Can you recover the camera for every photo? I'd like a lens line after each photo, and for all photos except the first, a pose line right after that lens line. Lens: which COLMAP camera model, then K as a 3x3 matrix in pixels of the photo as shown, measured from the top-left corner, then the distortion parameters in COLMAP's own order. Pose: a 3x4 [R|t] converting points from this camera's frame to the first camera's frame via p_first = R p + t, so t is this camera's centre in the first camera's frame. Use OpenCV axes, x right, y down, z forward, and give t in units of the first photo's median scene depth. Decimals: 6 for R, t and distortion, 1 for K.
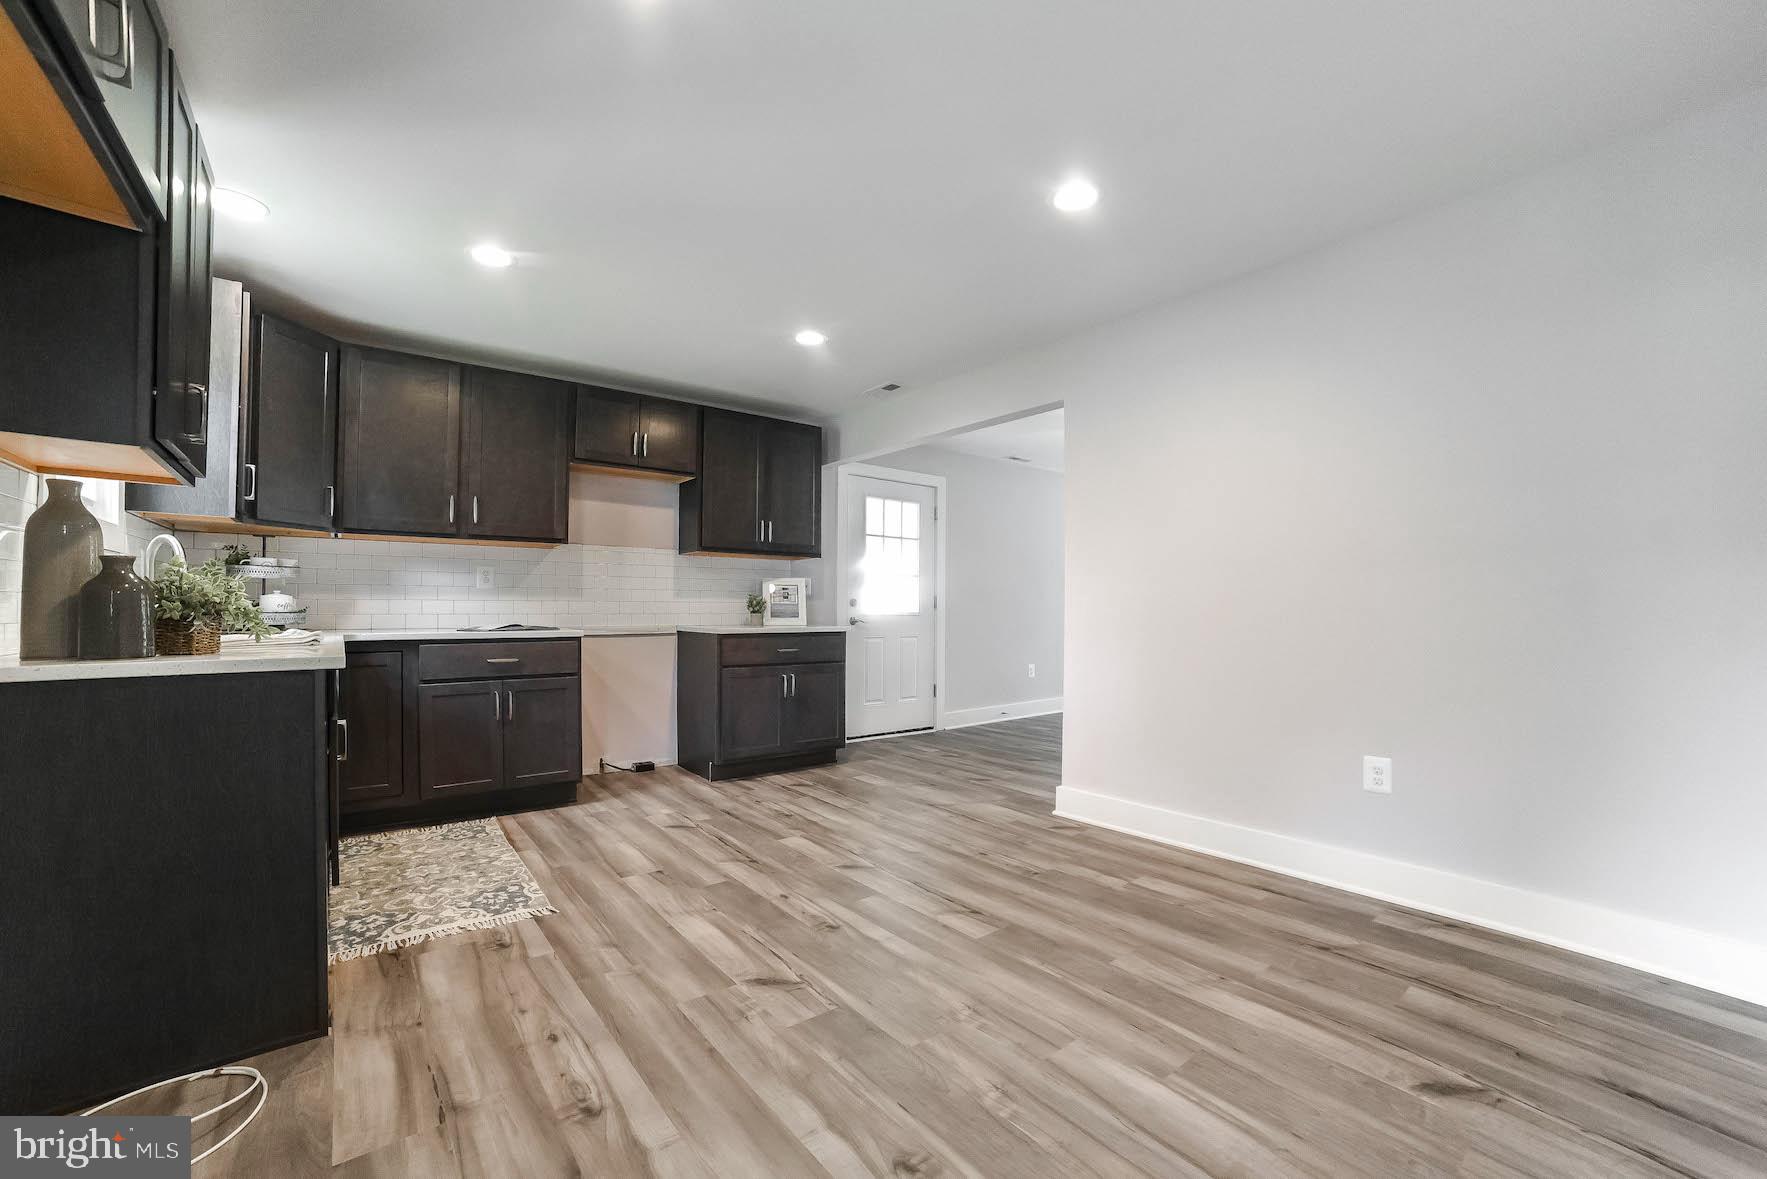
lens RADIAL K [[713.0, 0, 889.3], [0, 713.0, 608.4], [0, 0, 1]] dist [-0.095941, 0.039095]
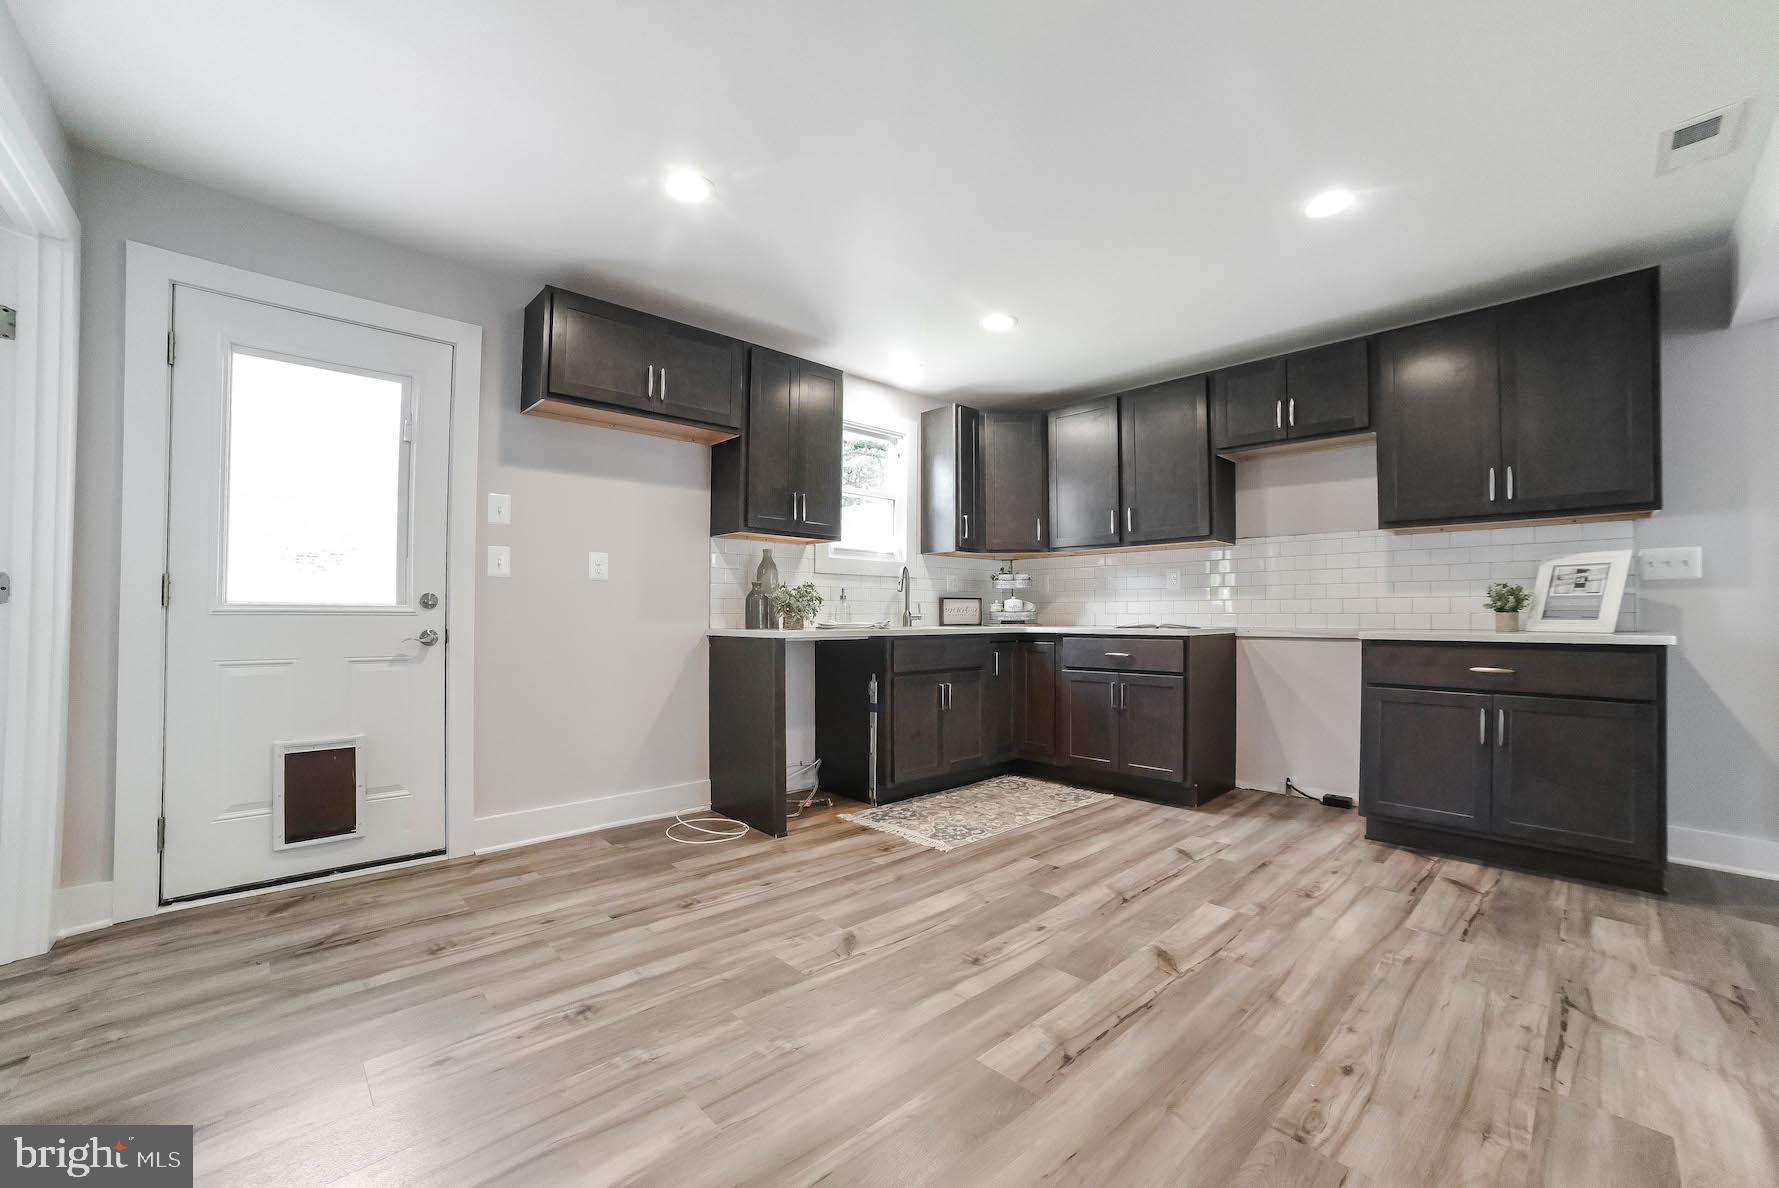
lens RADIAL K [[717.9, 0, 895.3], [0, 717.9, 613.0], [0, 0, 1]] dist [-0.095941, 0.039095]
pose [[0.077598, -0.005649, -0.996969, 0.577678], [0.000713, 0.999984, -0.005611, 0.016508], [0.996984, -0.000275, 0.077601, 0.605114]]
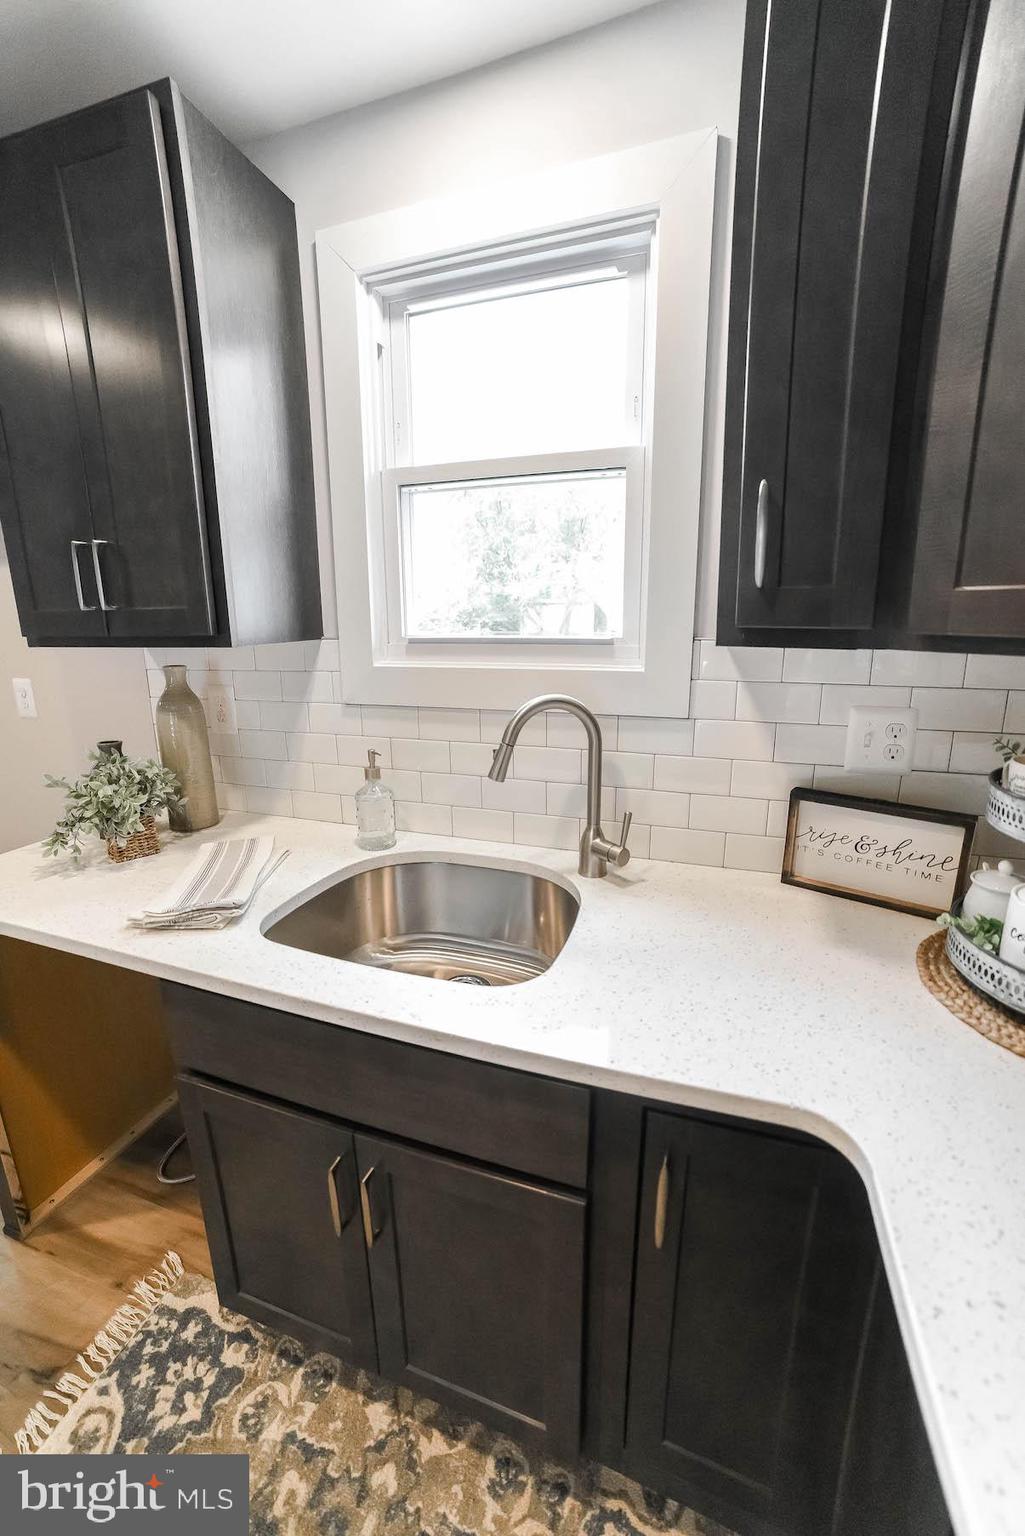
lens RADIAL K [[619.8, 0, 512.5], [0, 619.8, 768.0], [0, 0, 1]] dist [-0.095941, 0.039095]
pose [[-0.846050, 0.126394, -0.517904, -0.573431], [0.005584, 0.973535, 0.228469, -0.122157], [0.533075, 0.190404, -0.824365, 1.026750]]
